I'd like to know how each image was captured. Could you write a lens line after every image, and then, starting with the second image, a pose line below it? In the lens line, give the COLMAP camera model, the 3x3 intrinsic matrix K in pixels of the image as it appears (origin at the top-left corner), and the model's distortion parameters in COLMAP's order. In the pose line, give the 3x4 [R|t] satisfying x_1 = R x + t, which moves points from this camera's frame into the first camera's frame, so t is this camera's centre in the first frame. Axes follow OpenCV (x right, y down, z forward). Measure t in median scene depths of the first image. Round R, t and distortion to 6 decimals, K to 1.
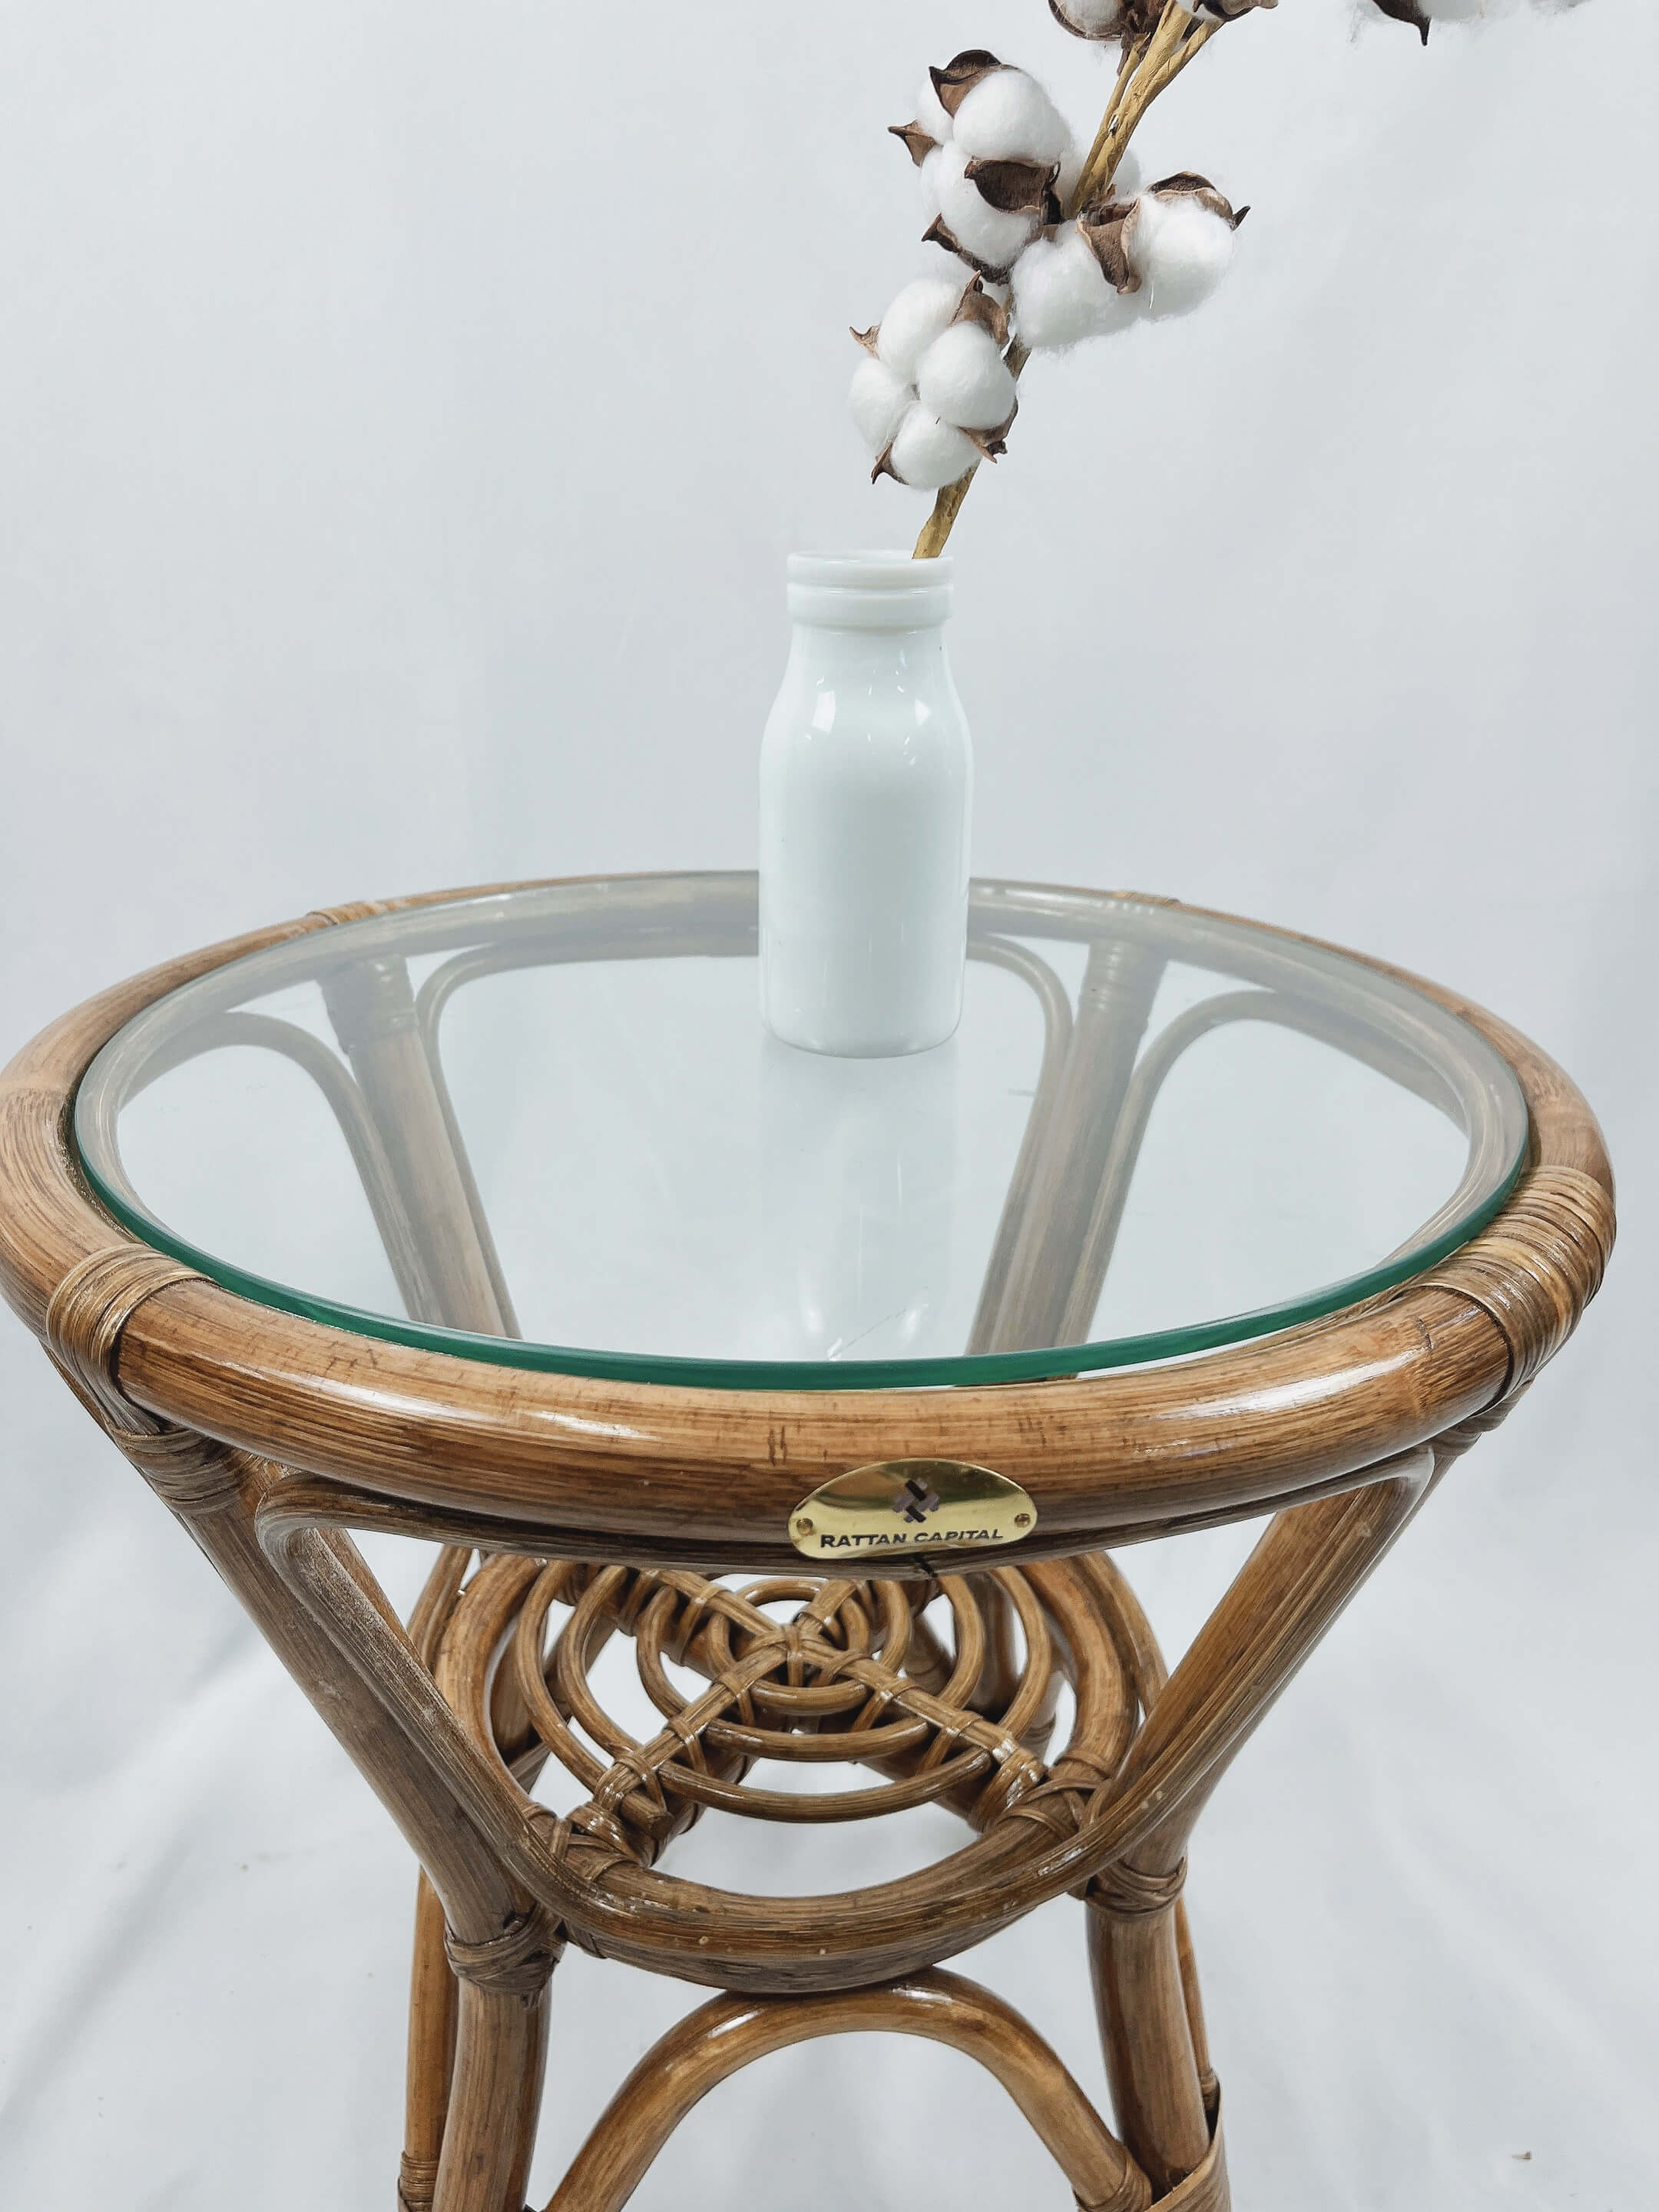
lens RADIAL K [[1742.0, 0, 818.4], [0, 1742.0, 1110.4], [0, 0, 1]] dist [-0.003894, -0.035962]
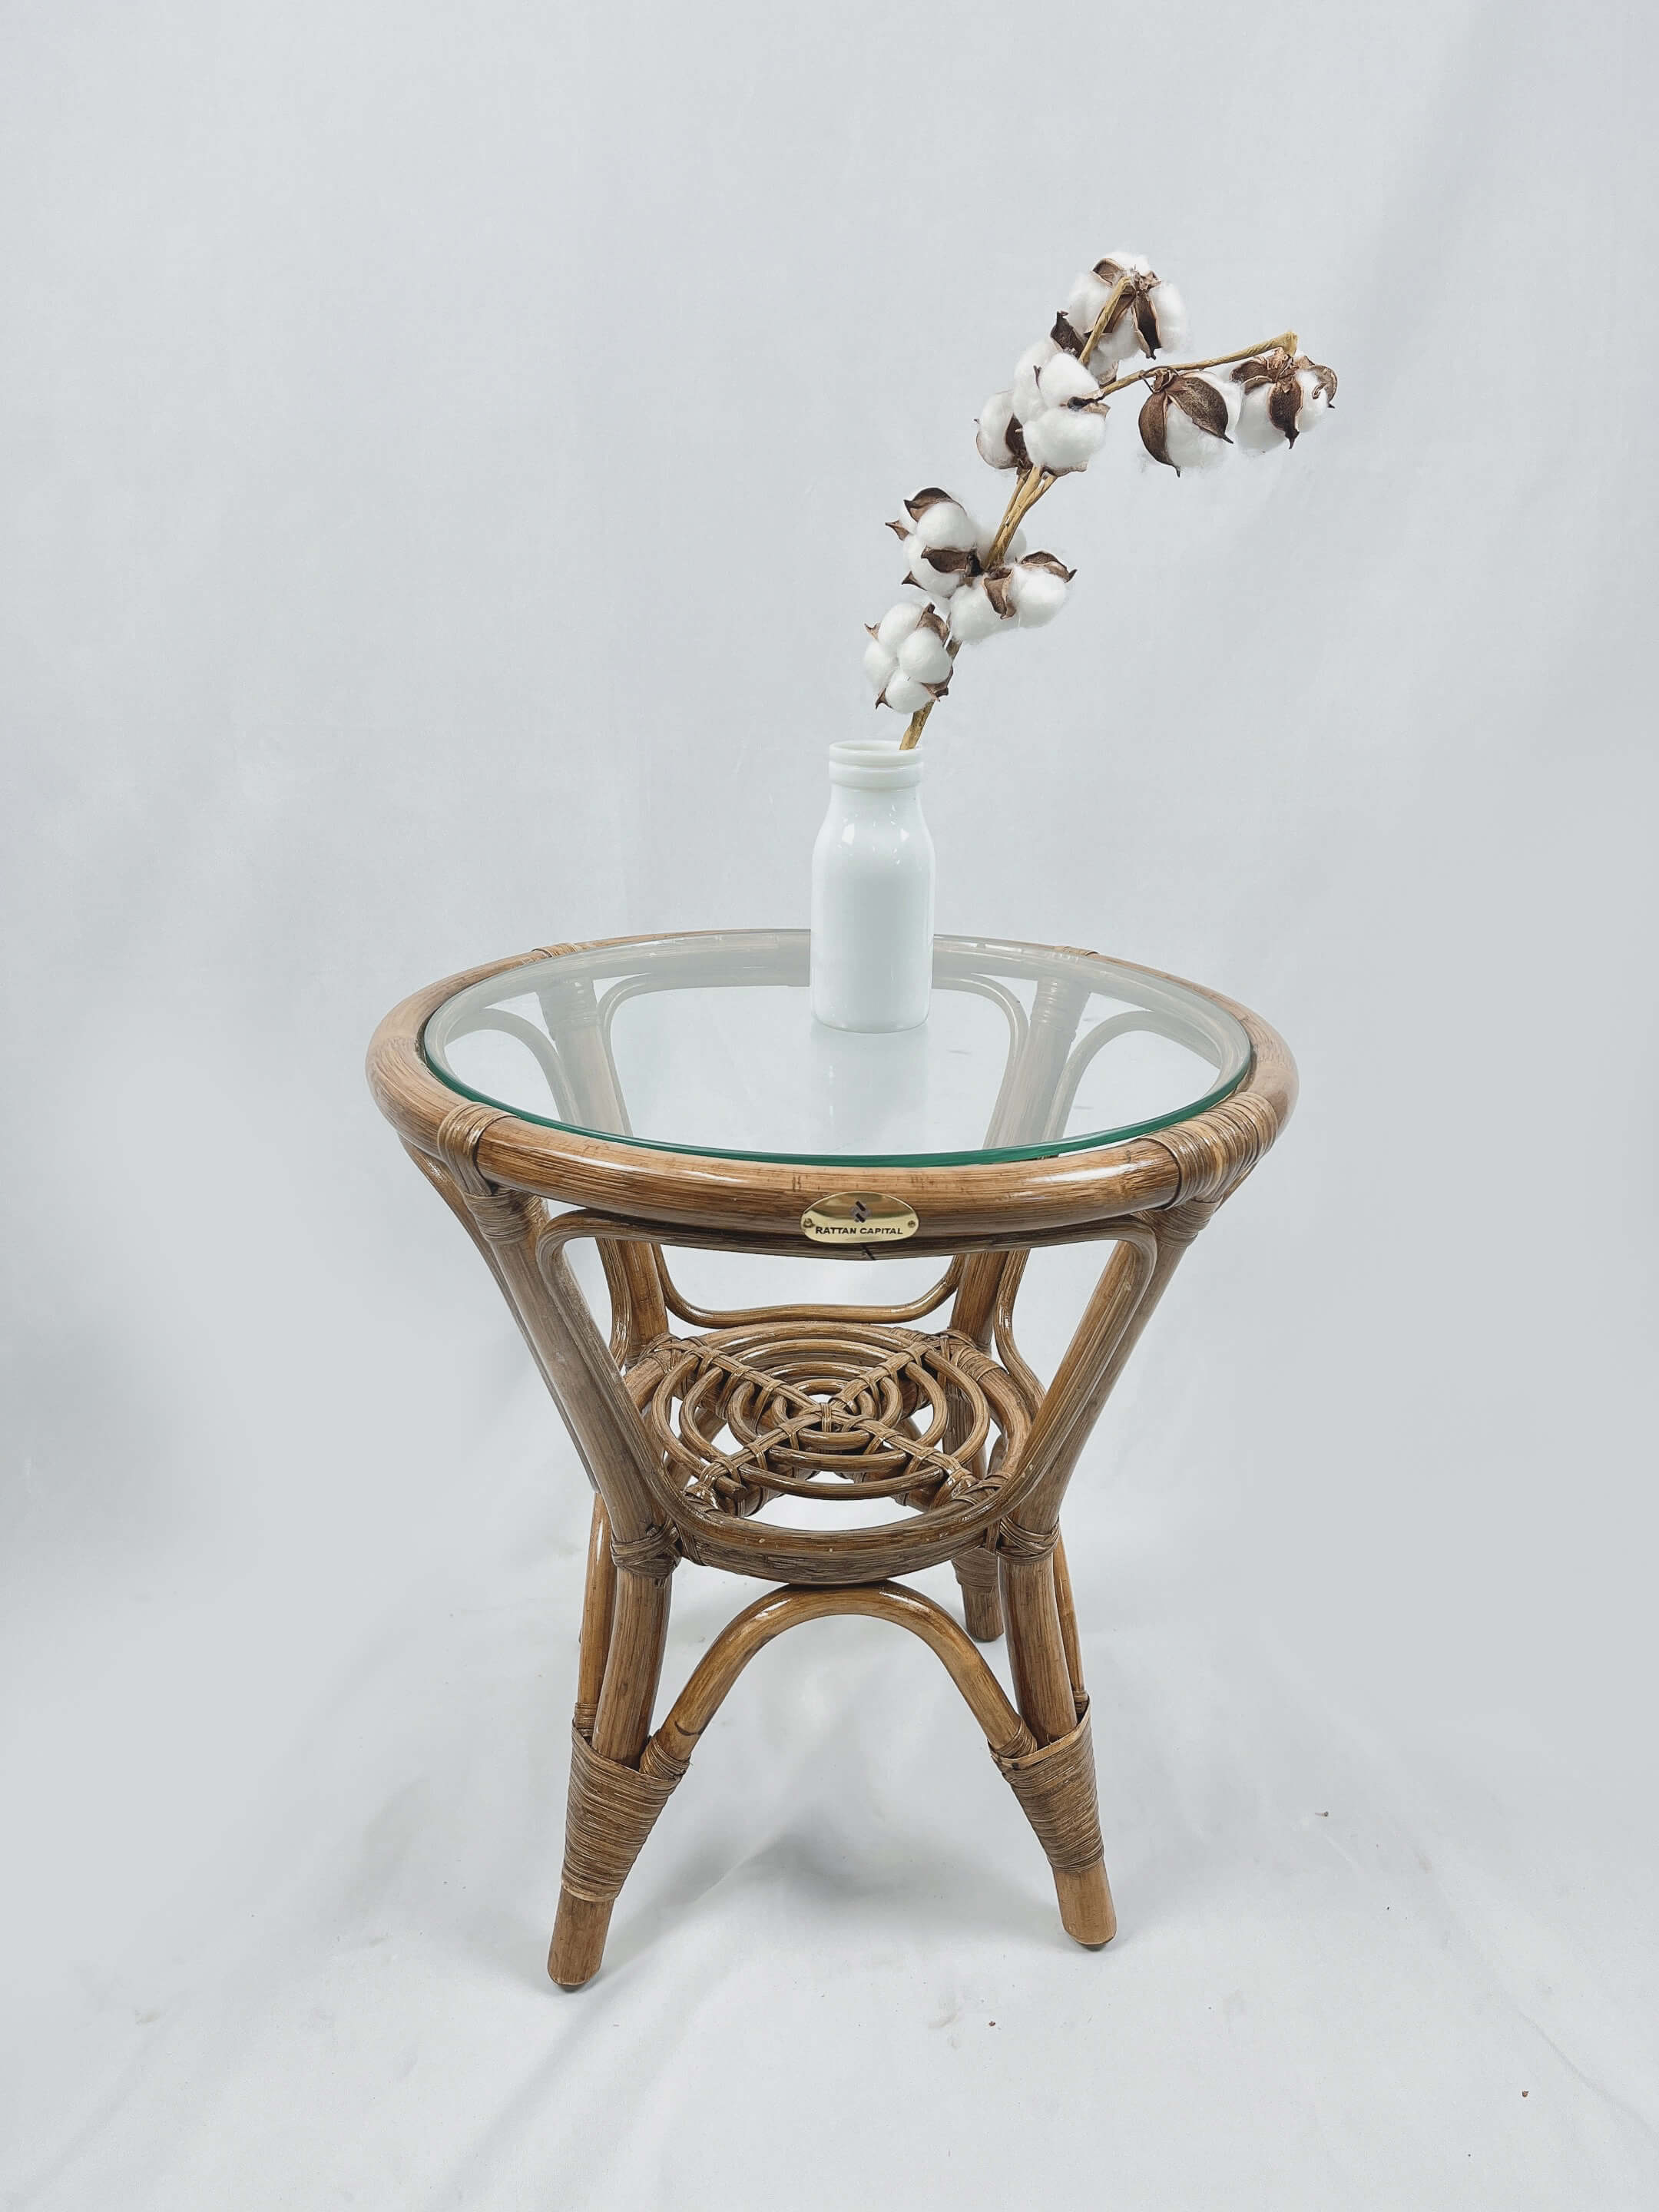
lens RADIAL K [[1742.0, 0, 831.9], [0, 1742.0, 1104.9], [0, 0, 1]] dist [-0.003894, -0.035962]
pose [[0.998352, 0.021443, -0.053229, 0.084359], [-0.023998, 0.998567, -0.047828, 0.126070], [0.052127, 0.049026, 0.997436, -0.725364]]
